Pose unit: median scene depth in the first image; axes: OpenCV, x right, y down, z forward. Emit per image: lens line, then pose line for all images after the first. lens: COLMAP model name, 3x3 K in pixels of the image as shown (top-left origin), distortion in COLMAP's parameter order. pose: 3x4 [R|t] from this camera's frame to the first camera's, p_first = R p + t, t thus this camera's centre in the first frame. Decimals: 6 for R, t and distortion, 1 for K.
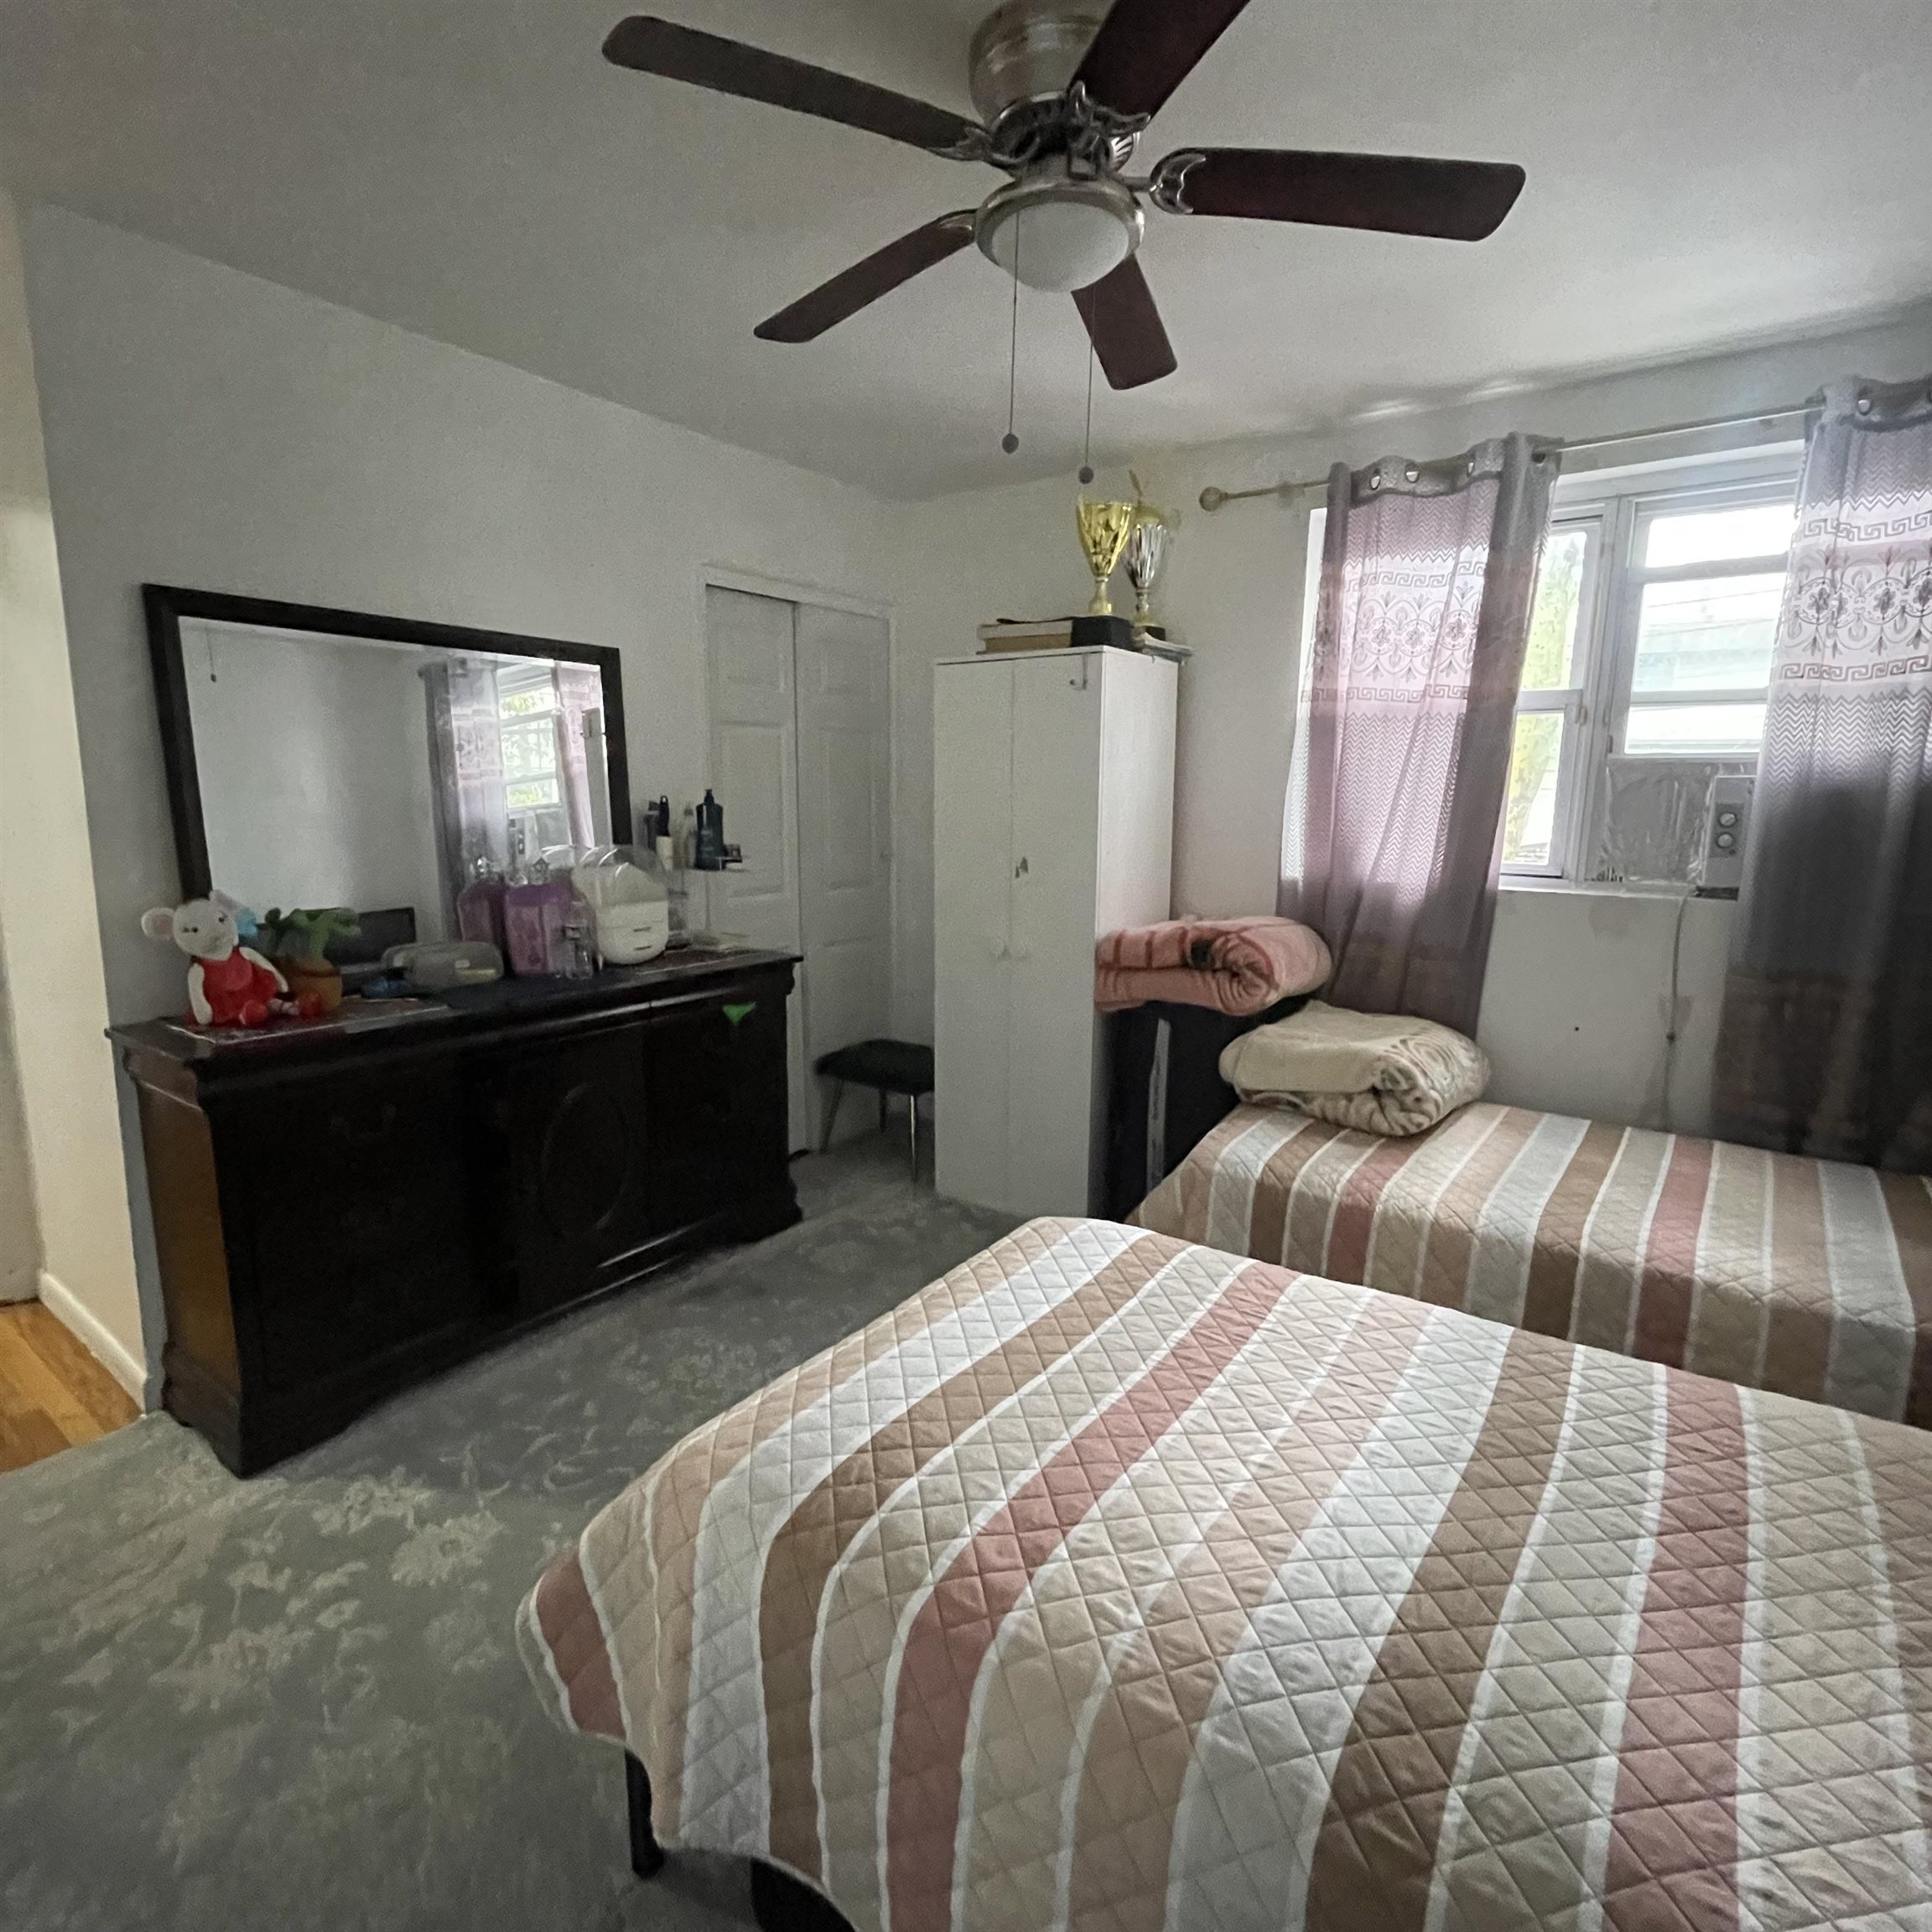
lens RADIAL K [[1038.7, 0, 966.0], [0, 1038.7, 966.0], [0, 0, 1]] dist [-0.003648, 0.000014]
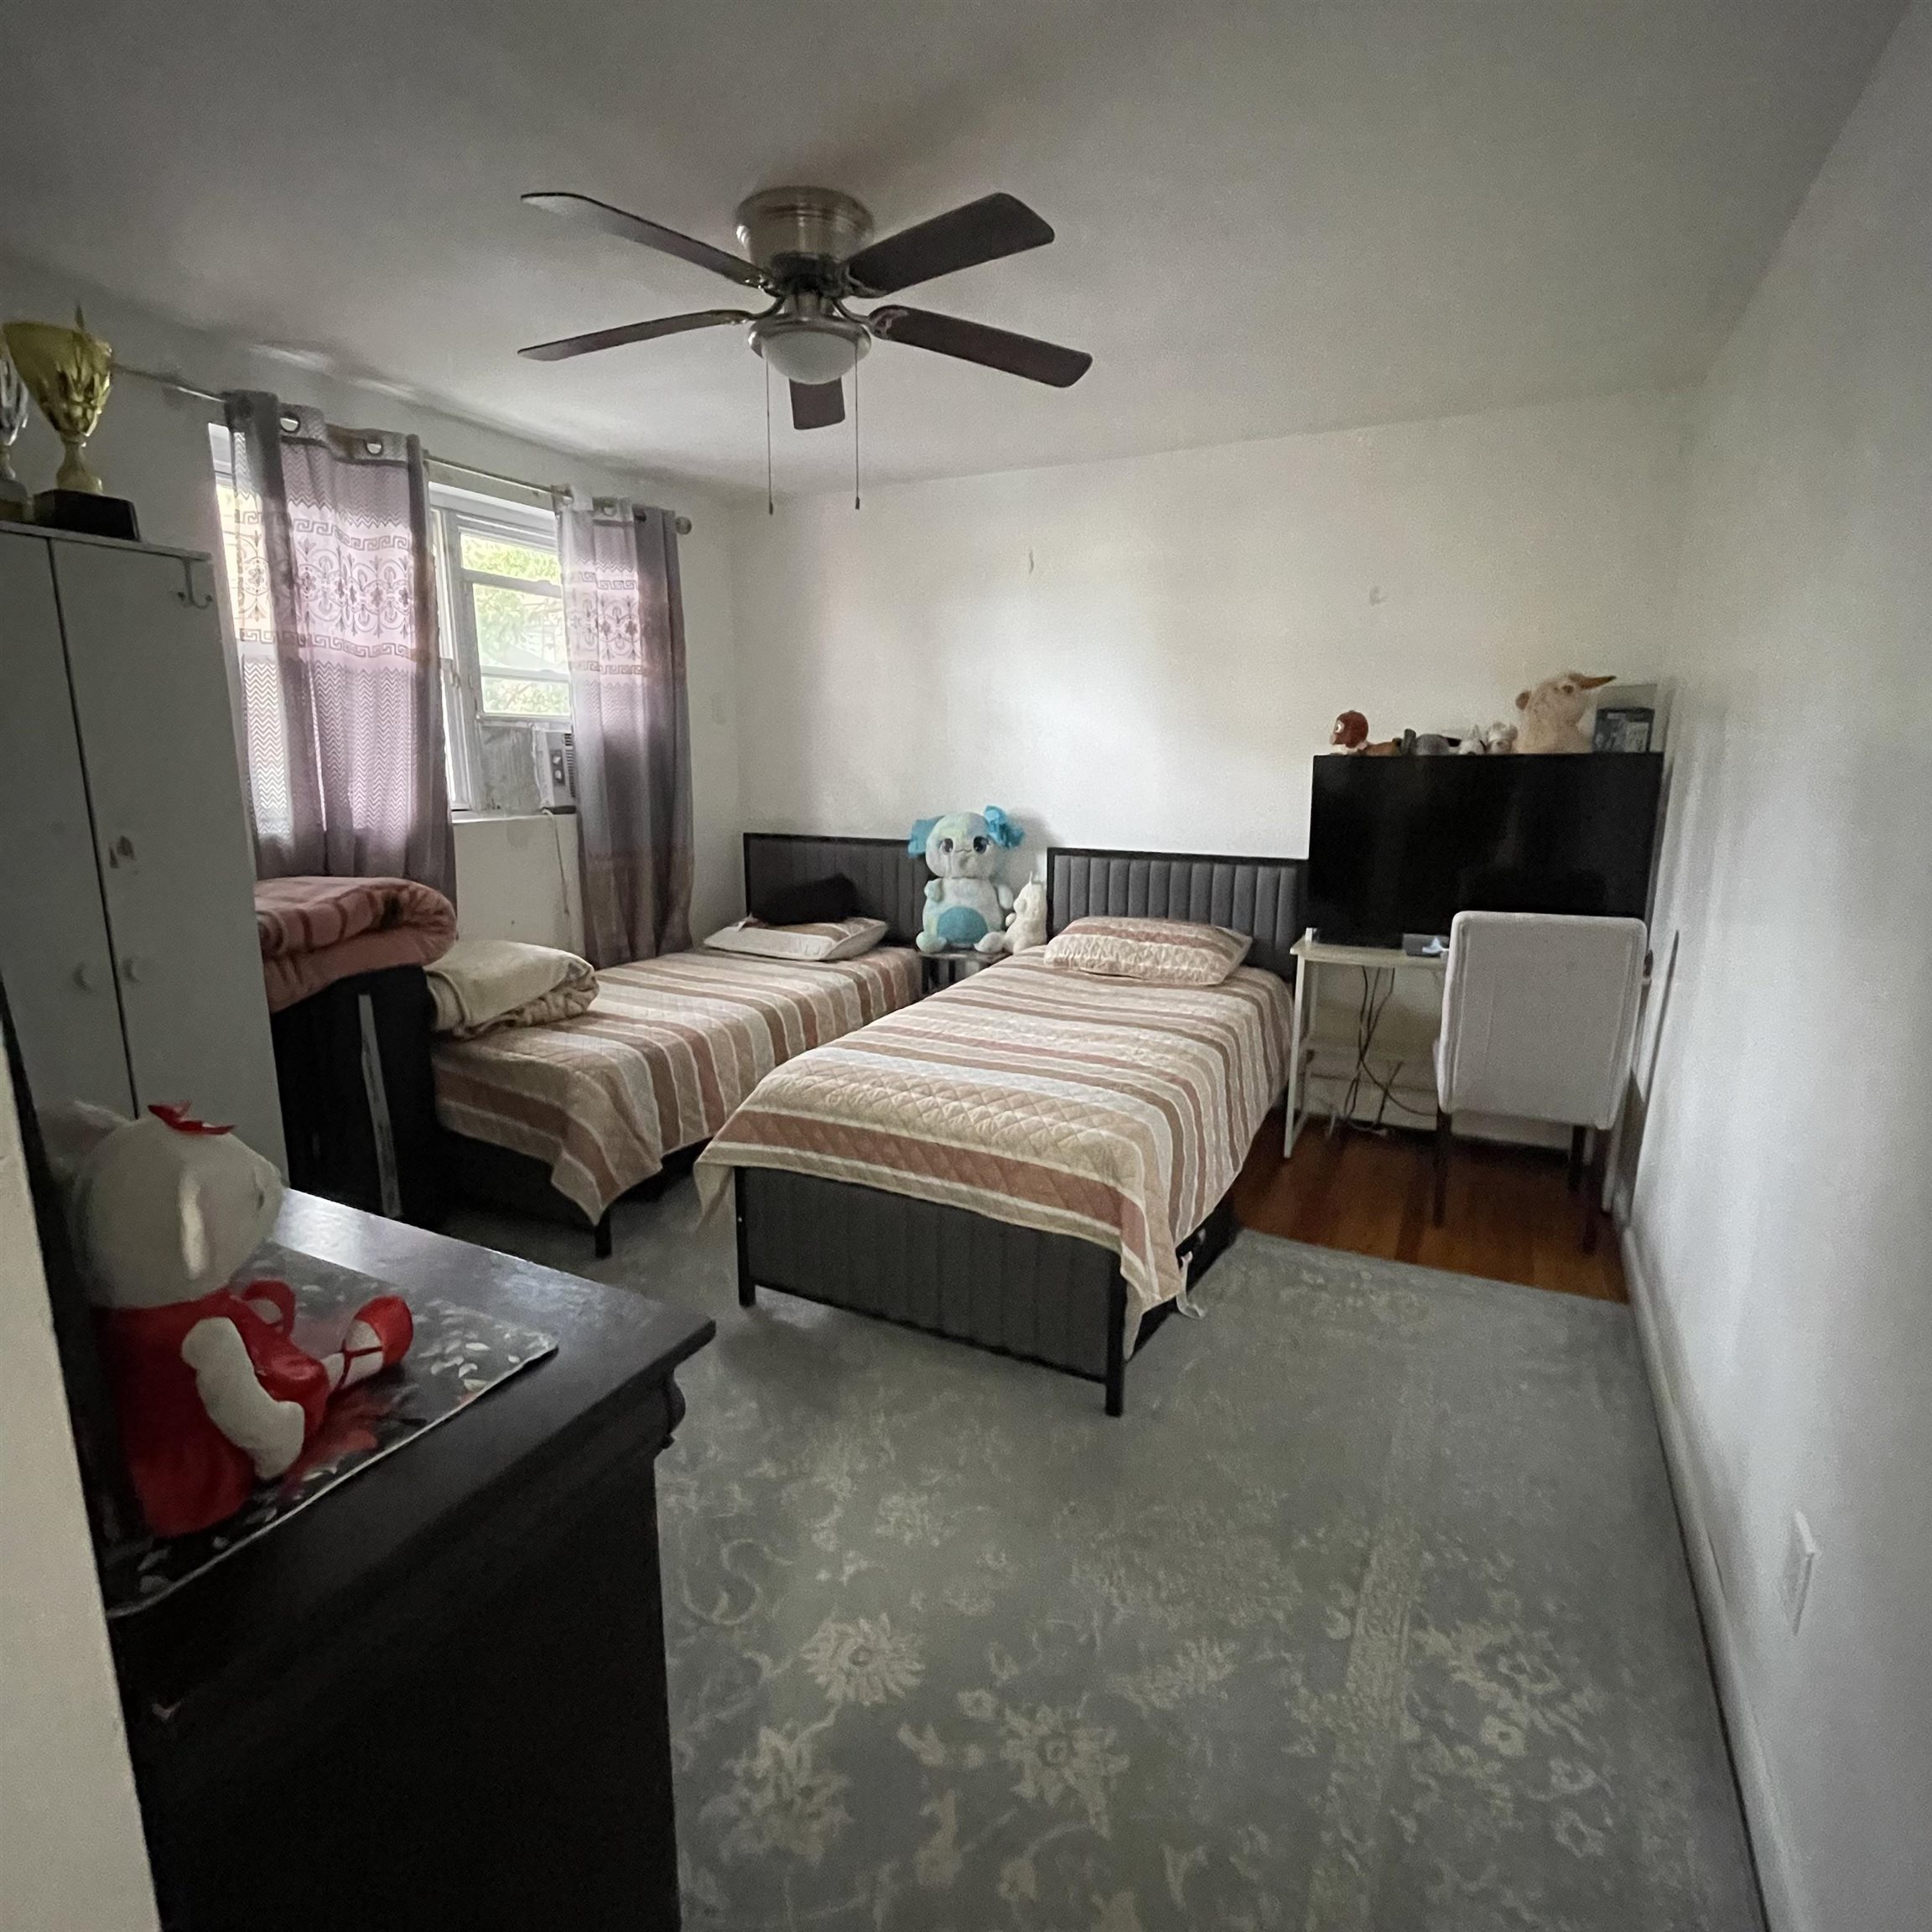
lens RADIAL K [[1038.7, 0, 966.0], [0, 1038.7, 966.0], [0, 0, 1]] dist [-0.003648, 0.000014]
pose [[-0.160521, -0.207287, 0.965021, -0.810857], [0.158659, 0.959566, 0.232507, -0.104963], [-0.974197, 0.190431, -0.121142, 0.624182]]
